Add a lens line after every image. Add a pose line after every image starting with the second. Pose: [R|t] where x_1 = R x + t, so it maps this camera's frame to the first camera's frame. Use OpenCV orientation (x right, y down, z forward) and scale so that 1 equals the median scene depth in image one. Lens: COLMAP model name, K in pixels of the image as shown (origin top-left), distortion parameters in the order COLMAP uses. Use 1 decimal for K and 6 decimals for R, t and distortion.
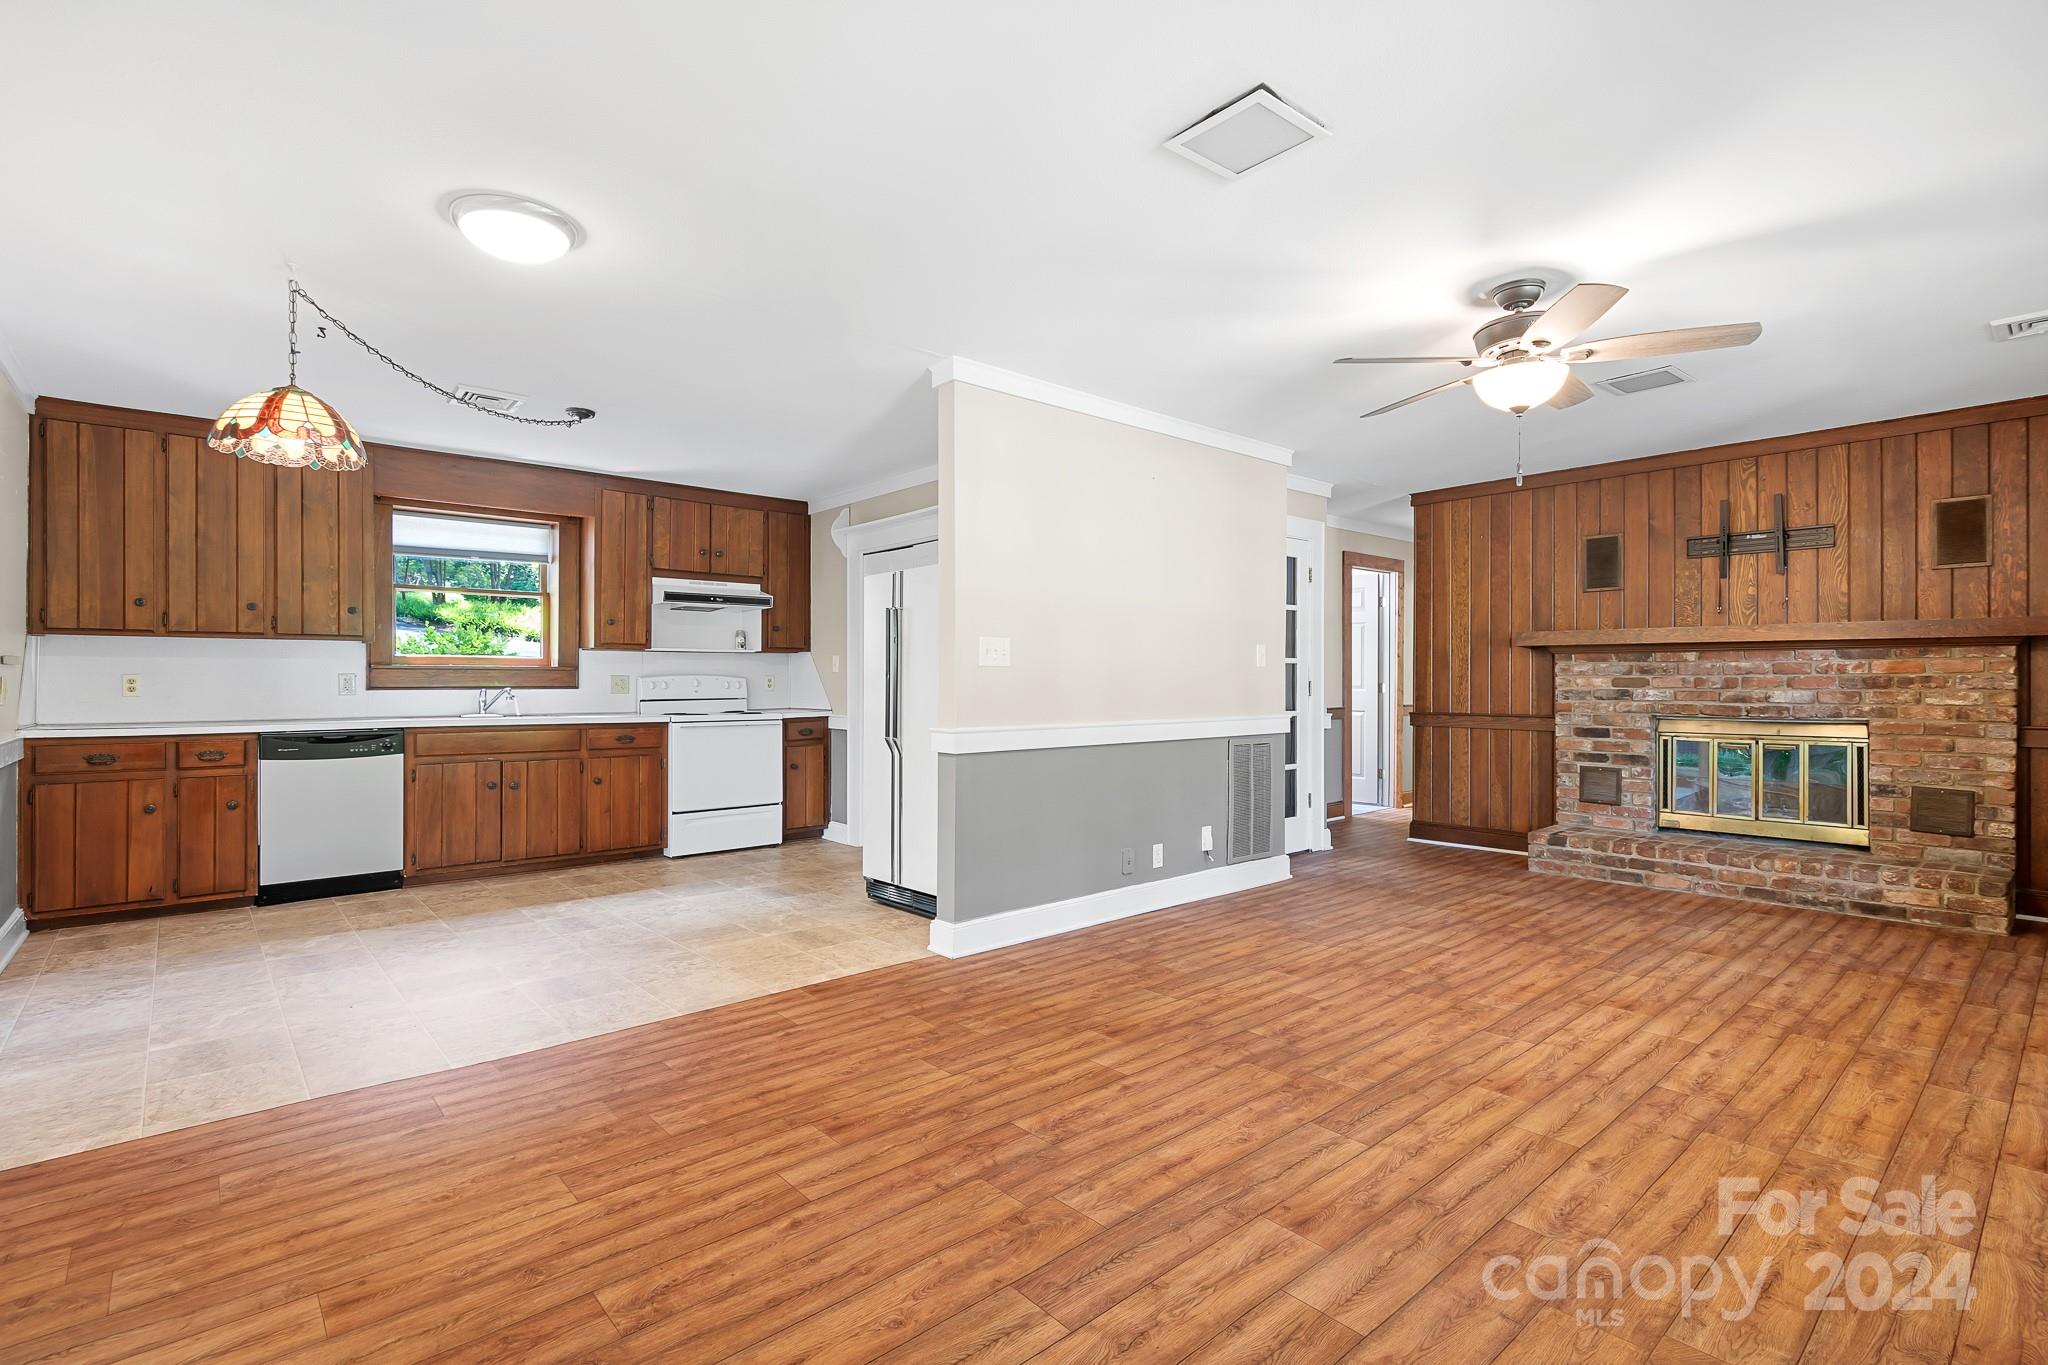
lens RADIAL K [[947.7, 0, 1024.0], [0, 947.7, 682.5], [0, 0, 1]] dist [0.017523, -0.010361]
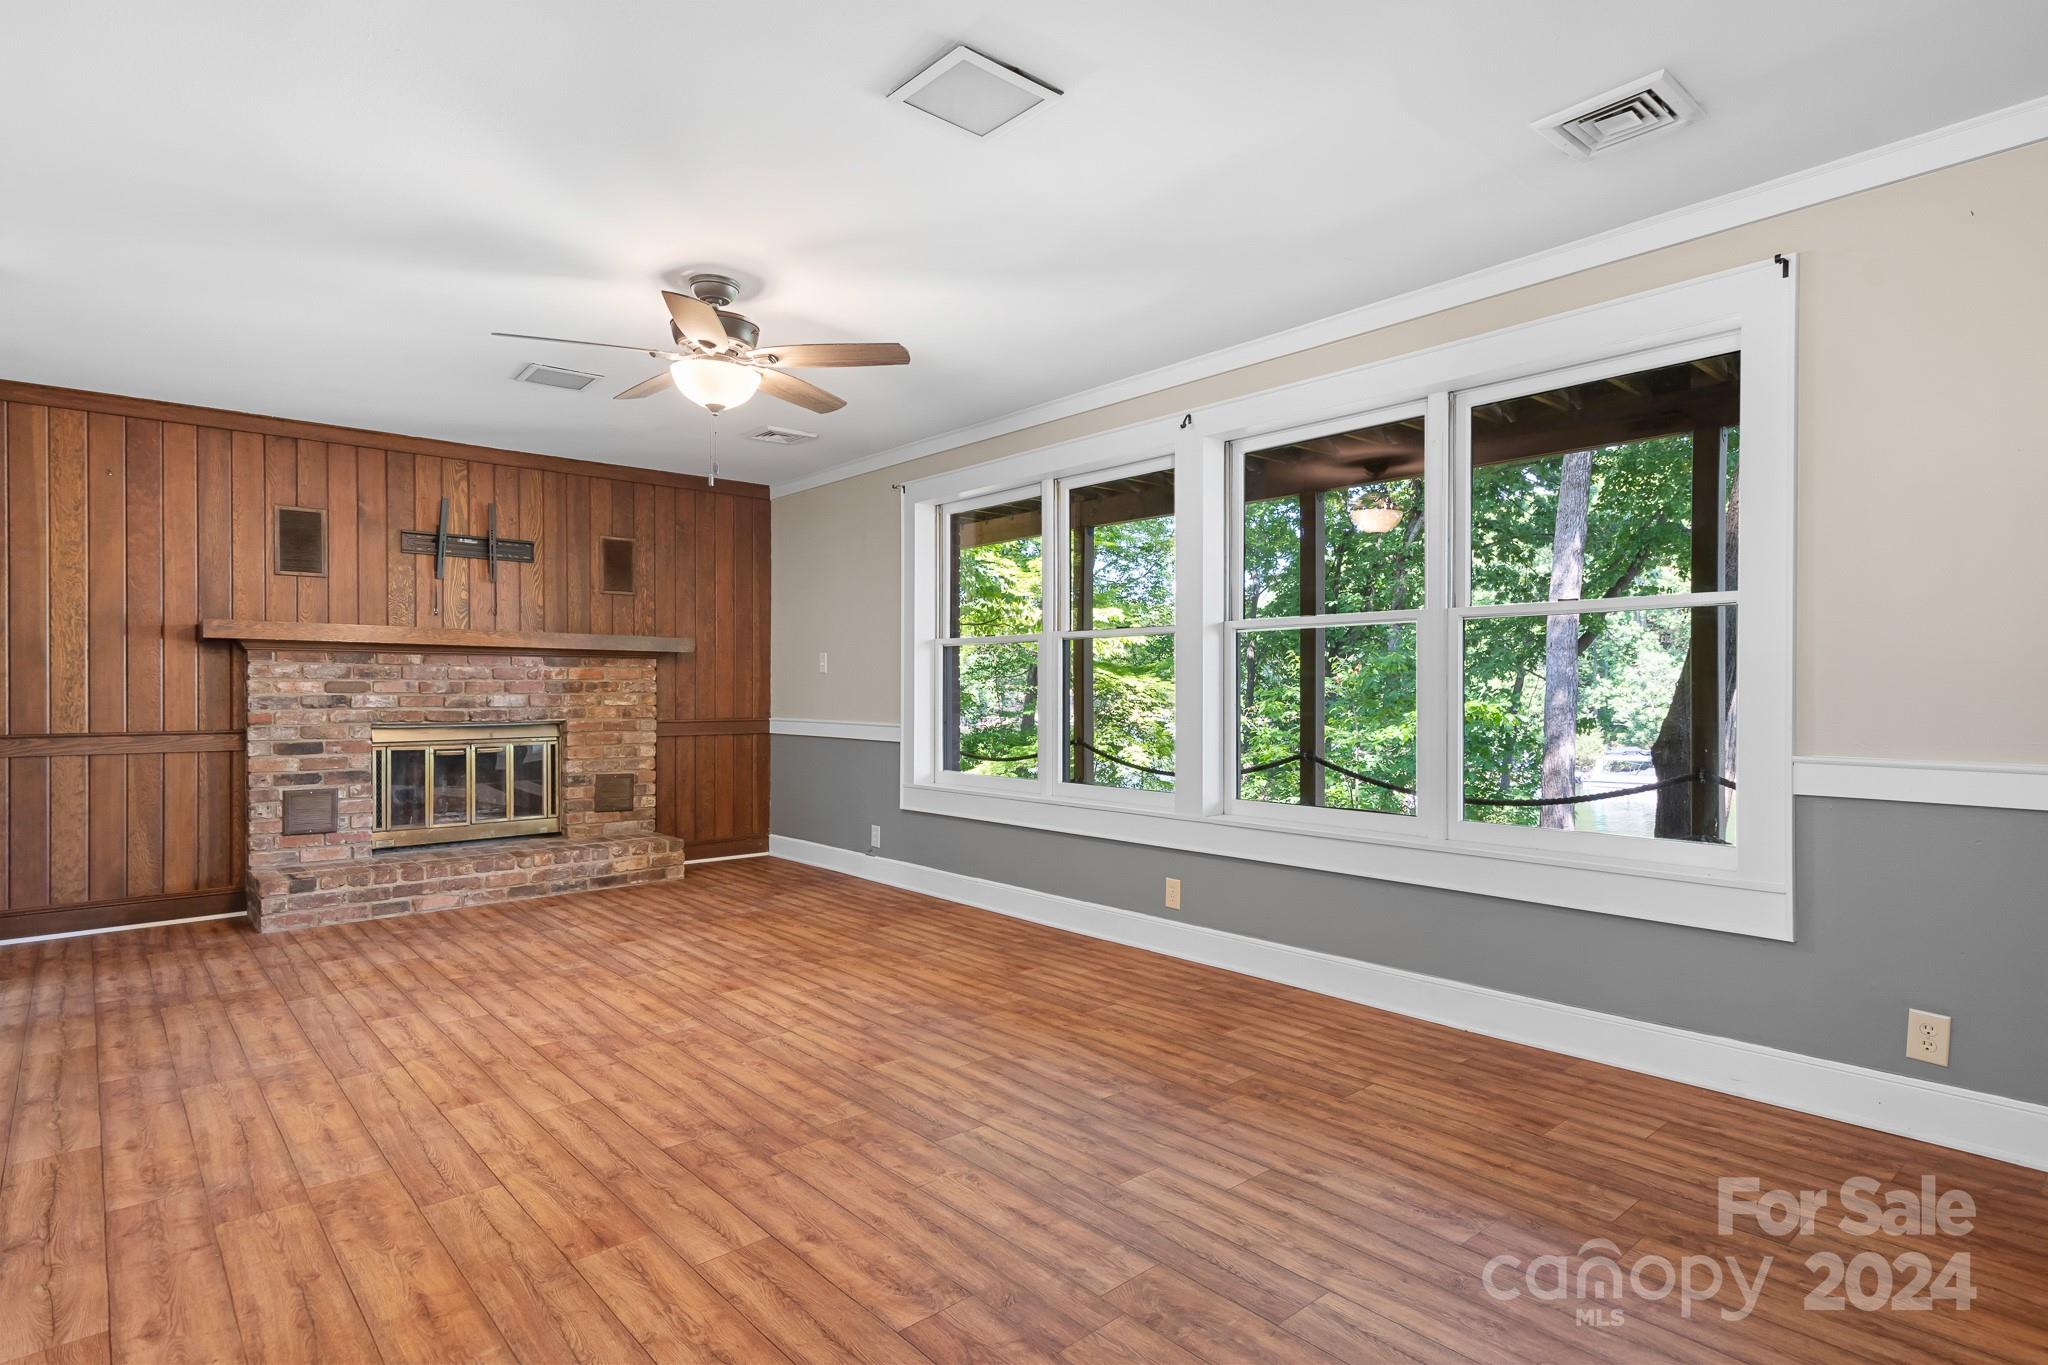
lens RADIAL K [[1070.2, 0, 1024.0], [0, 1070.2, 682.5], [0, 0, 1]] dist [0.011222, -0.000343]
pose [[-0.004142, 0.005888, 0.999974, -0.394672], [0.001281, 0.999982, -0.005883, 0.002639], [-0.999991, 0.001257, -0.004149, 0.460556]]
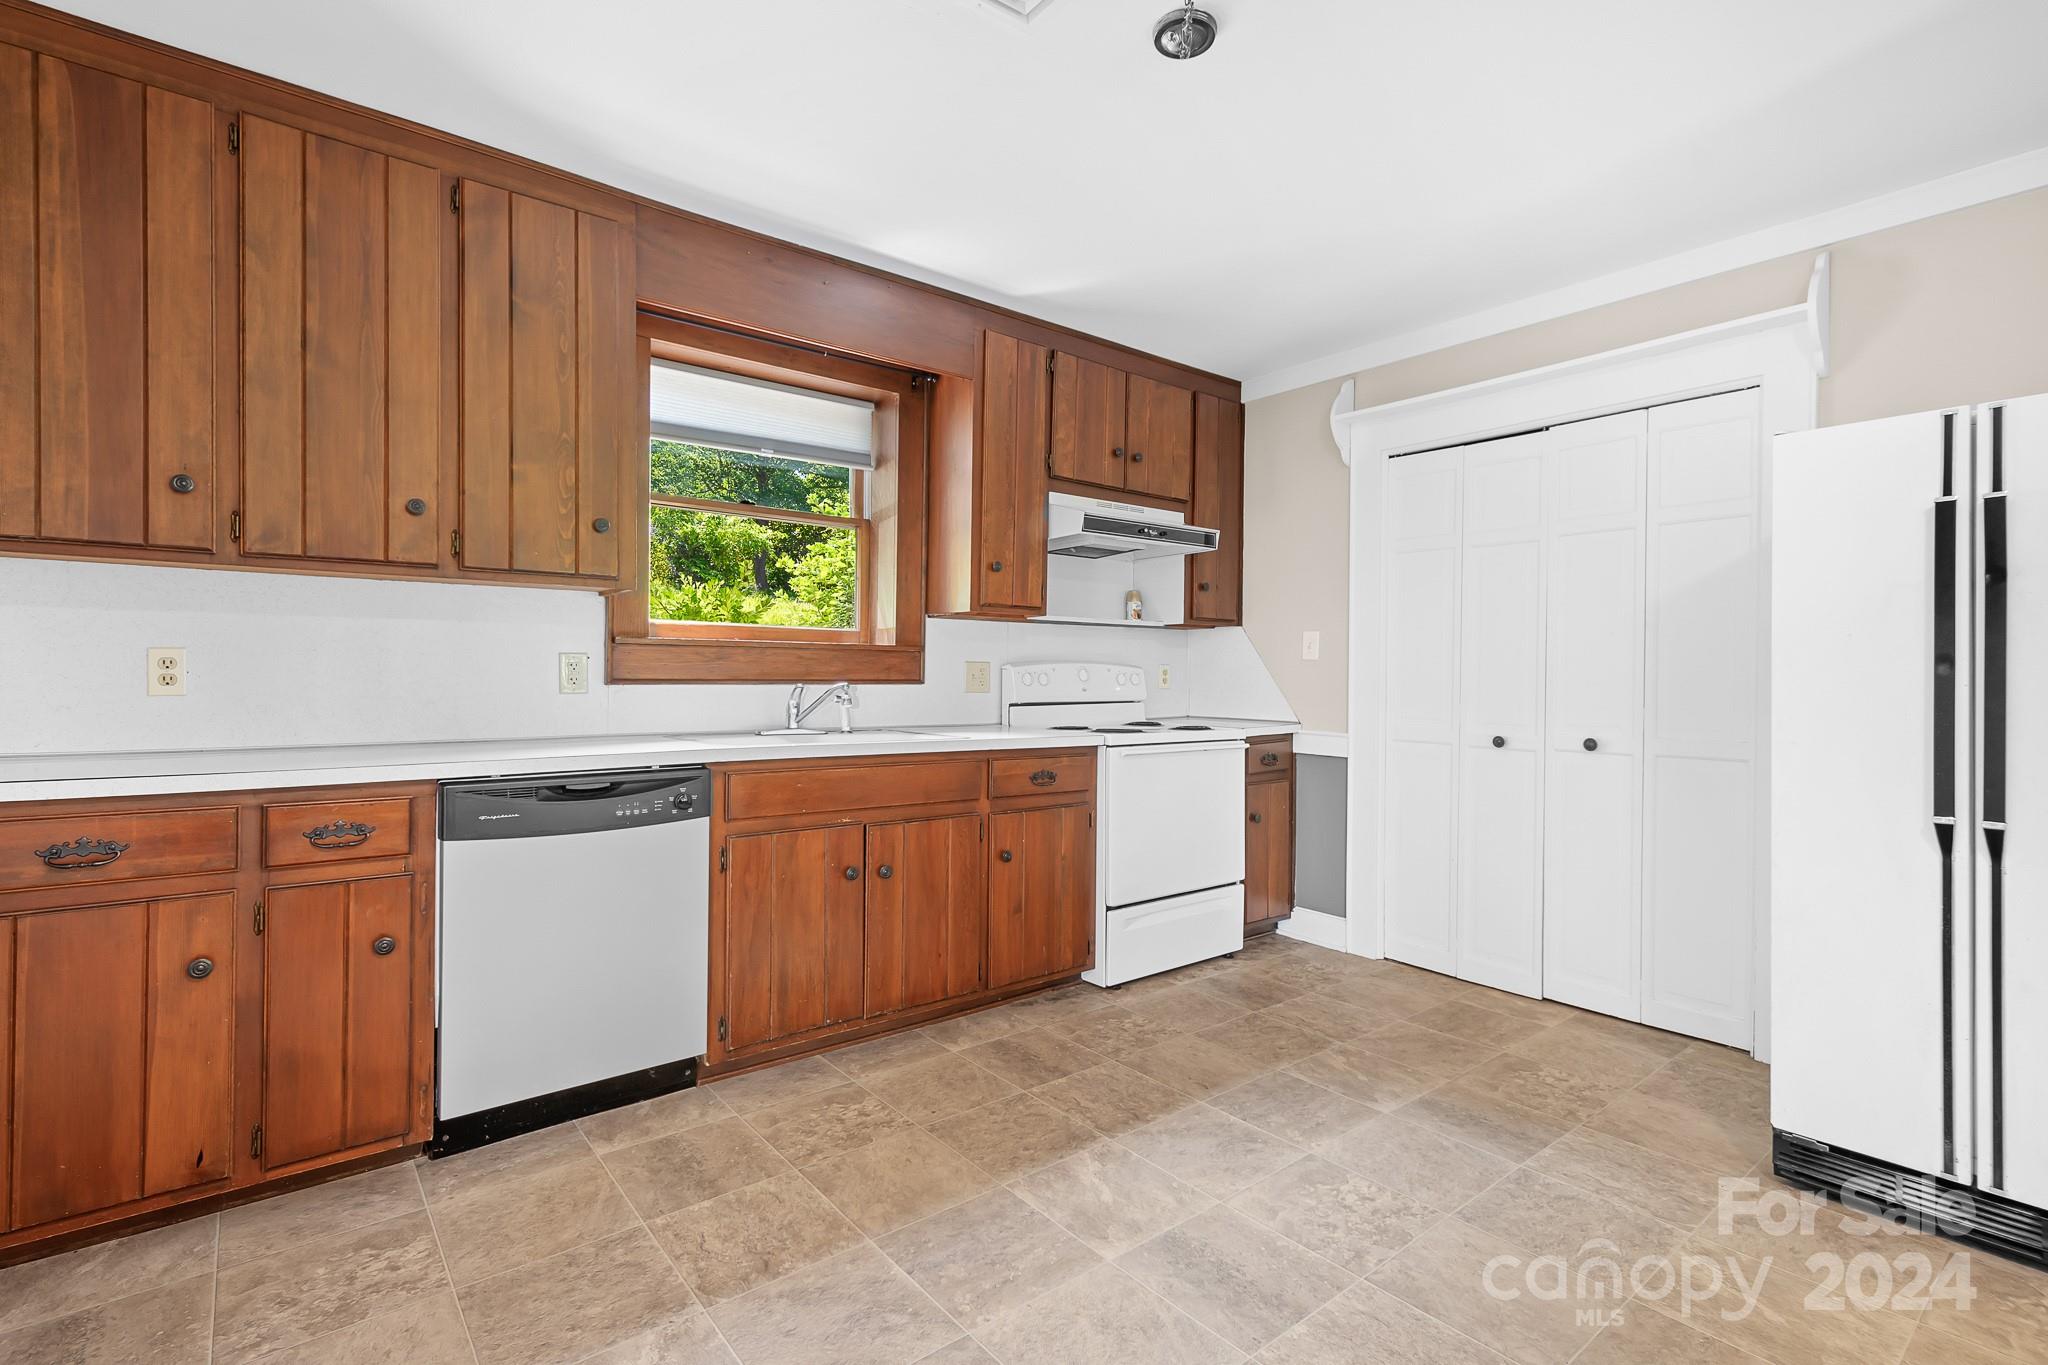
lens RADIAL K [[950.9, 0, 1024.0], [0, 950.9, 682.5], [0, 0, 1]] dist [0.012145, -0.000537]
pose [[0.998828, 0.009233, -0.047516, -0.505354], [-0.008883, 0.999932, 0.007581, 0.000911], [0.047583, -0.007150, 0.998842, 0.563832]]
